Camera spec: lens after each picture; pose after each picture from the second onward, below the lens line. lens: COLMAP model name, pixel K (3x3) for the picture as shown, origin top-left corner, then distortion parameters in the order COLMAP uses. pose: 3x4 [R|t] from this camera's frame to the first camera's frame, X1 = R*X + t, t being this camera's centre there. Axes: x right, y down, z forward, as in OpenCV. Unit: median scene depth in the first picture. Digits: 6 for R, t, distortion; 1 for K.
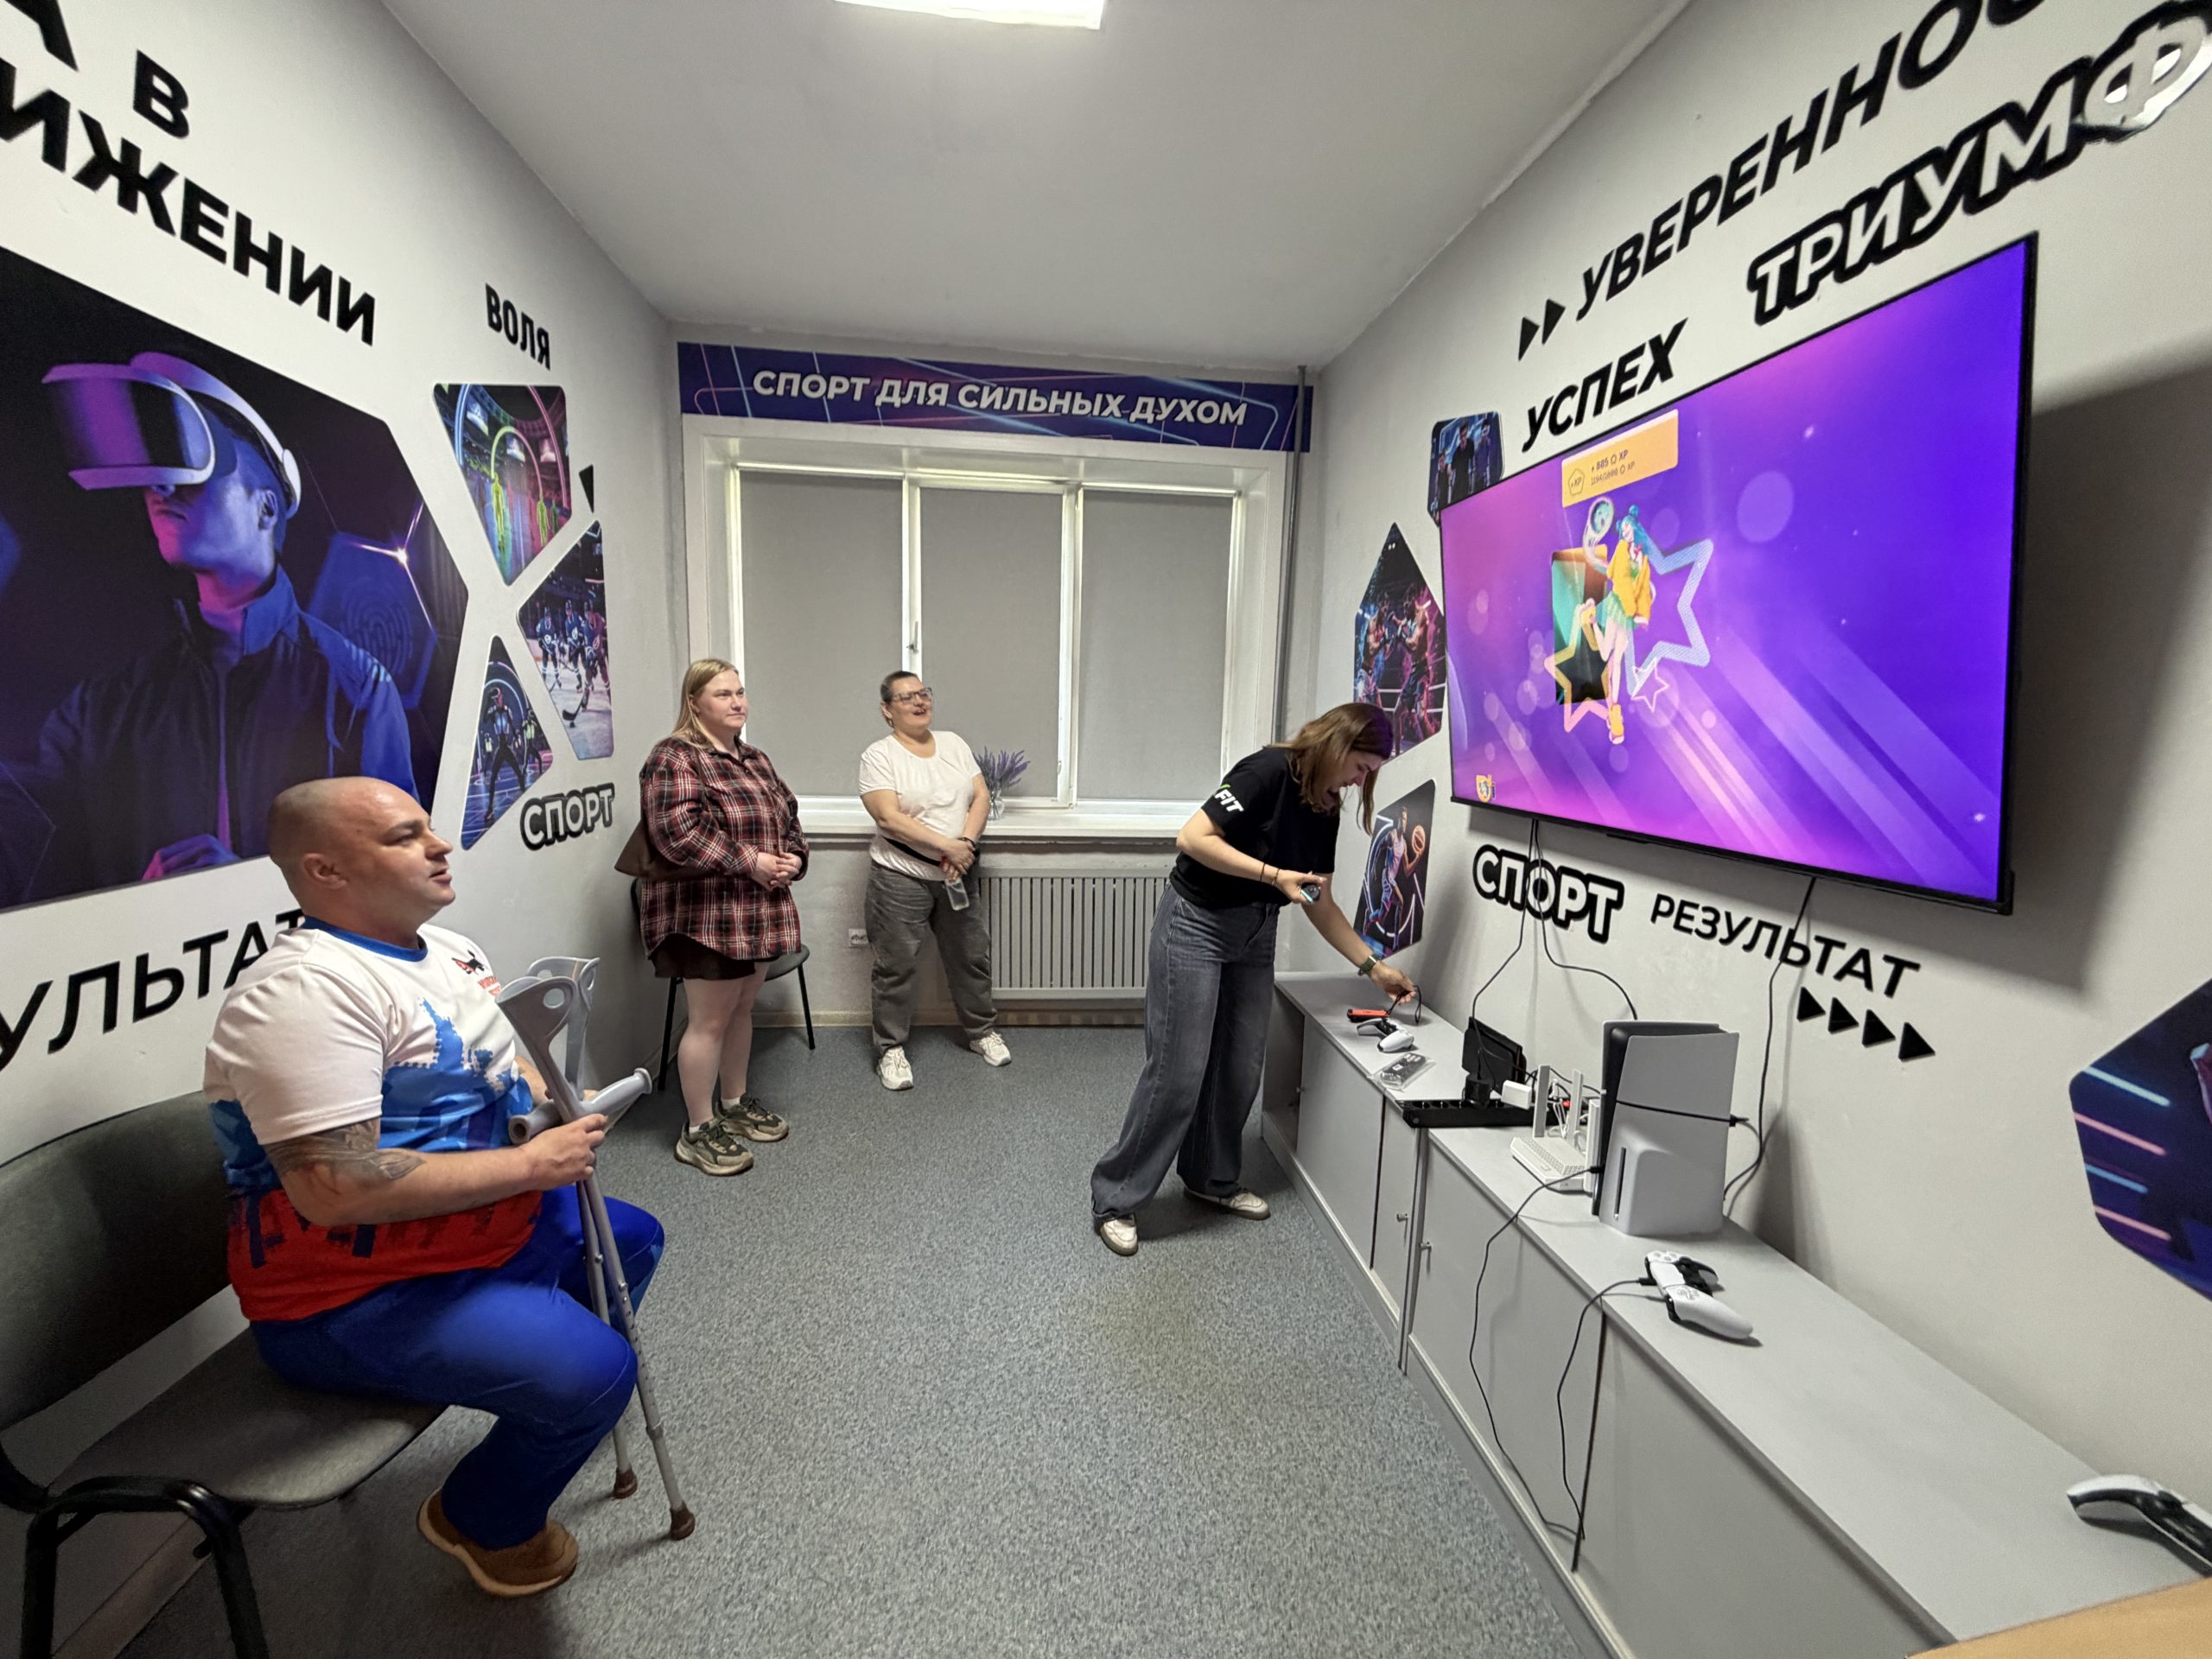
lens RADIAL K [[888.6, 0, 1103.9], [0, 888.6, 828.8], [0, 0, 1]] dist [-0.001294, 0.004022]
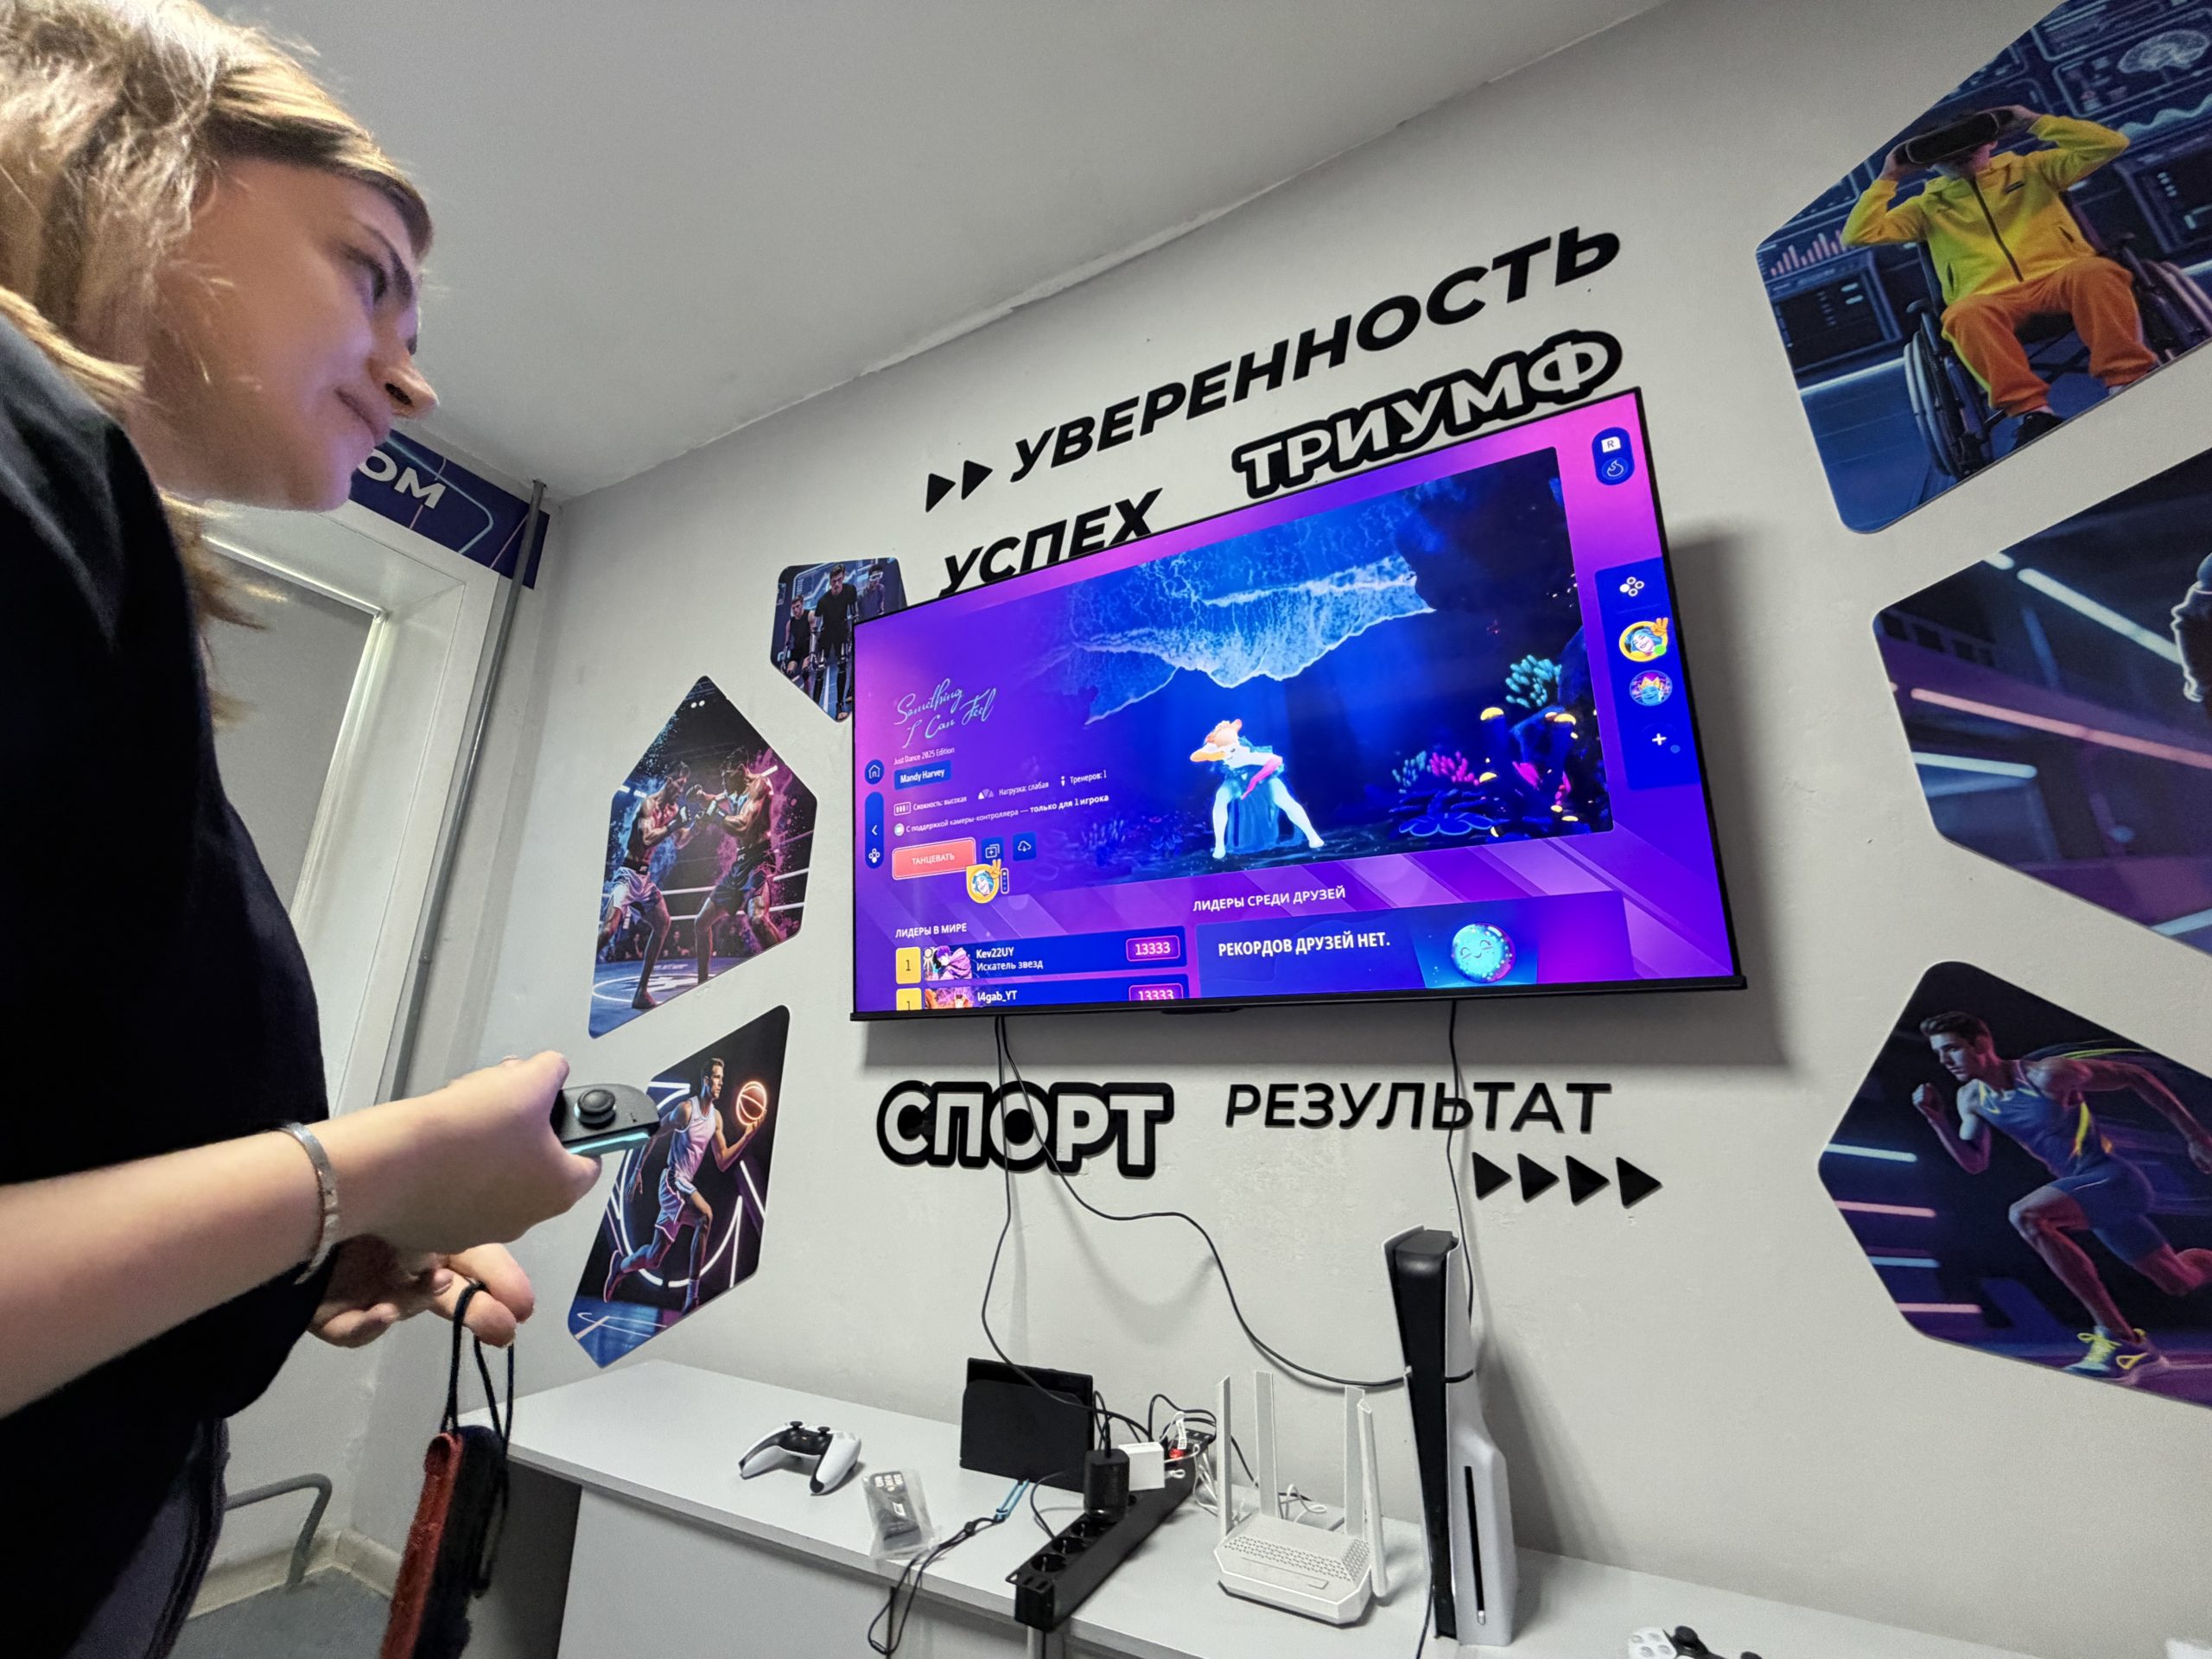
lens RADIAL K [[888.6, 0, 1110.7], [0, 888.6, 822.7], [0, 0, 1]] dist [-0.001294, 0.004022]
pose [[0.557171, 0.216011, 0.801810, -0.109976], [0.115382, 0.936069, -0.332359, 0.117103], [-0.822342, 0.277695, 0.496627, 0.723331]]
